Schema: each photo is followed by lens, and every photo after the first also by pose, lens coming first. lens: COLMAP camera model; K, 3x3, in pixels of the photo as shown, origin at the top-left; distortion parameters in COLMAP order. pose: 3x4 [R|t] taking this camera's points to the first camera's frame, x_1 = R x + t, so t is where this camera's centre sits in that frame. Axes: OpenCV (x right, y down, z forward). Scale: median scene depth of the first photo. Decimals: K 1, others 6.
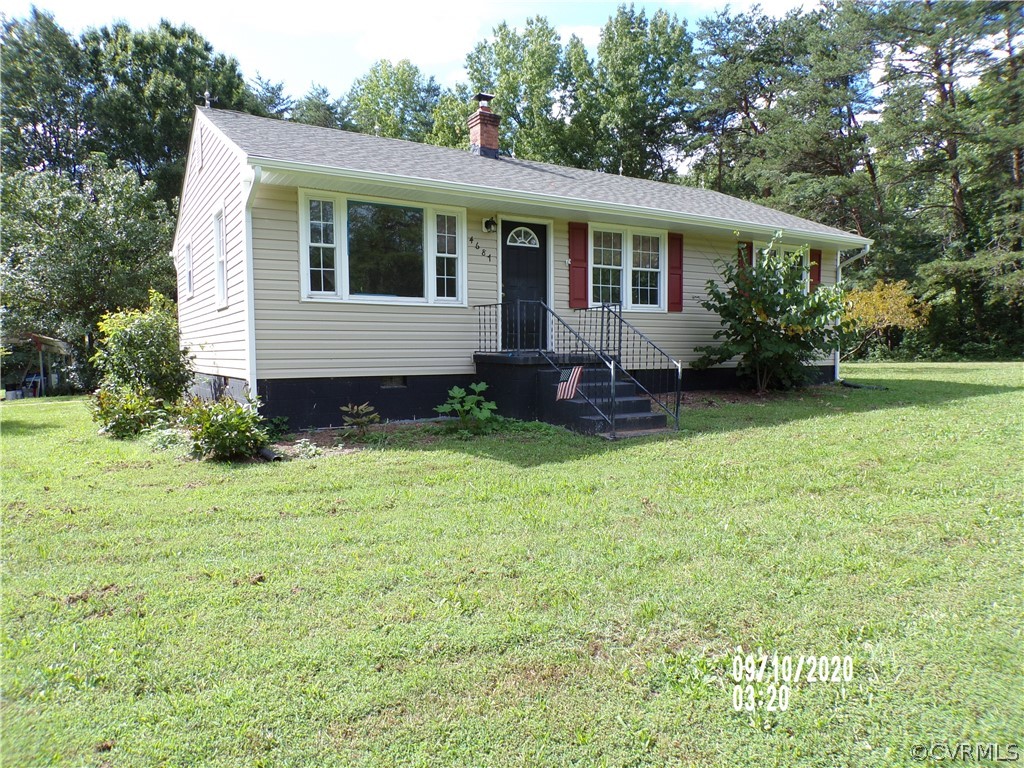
lens RADIAL K [[706.2, 0, 515.8], [0, 706.2, 395.9], [0, 0, 1]] dist [-0.001836, -0.000040]
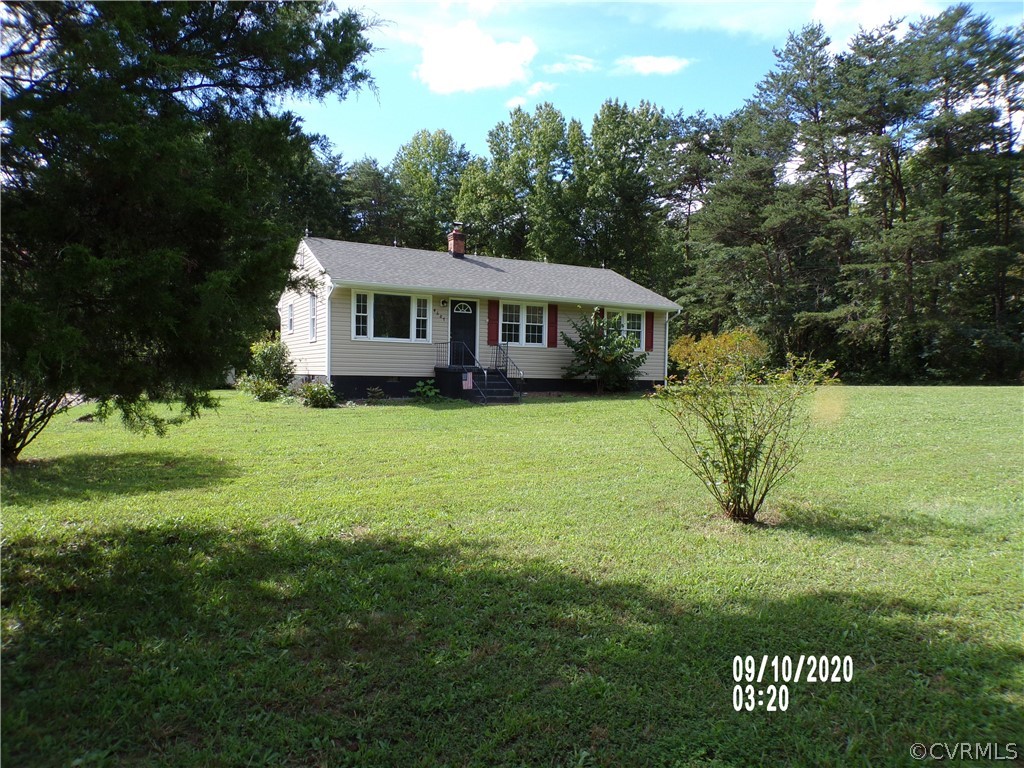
lens RADIAL K [[705.2, 0, 512.0], [0, 705.2, 384.0], [0, 0, 1]] dist [-0.003429, 0.003150]
pose [[0.997621, 0.025317, -0.064113, 0.265639], [-0.028439, 0.998430, -0.048260, 0.073018], [0.062791, 0.049969, 0.996775, -0.898315]]
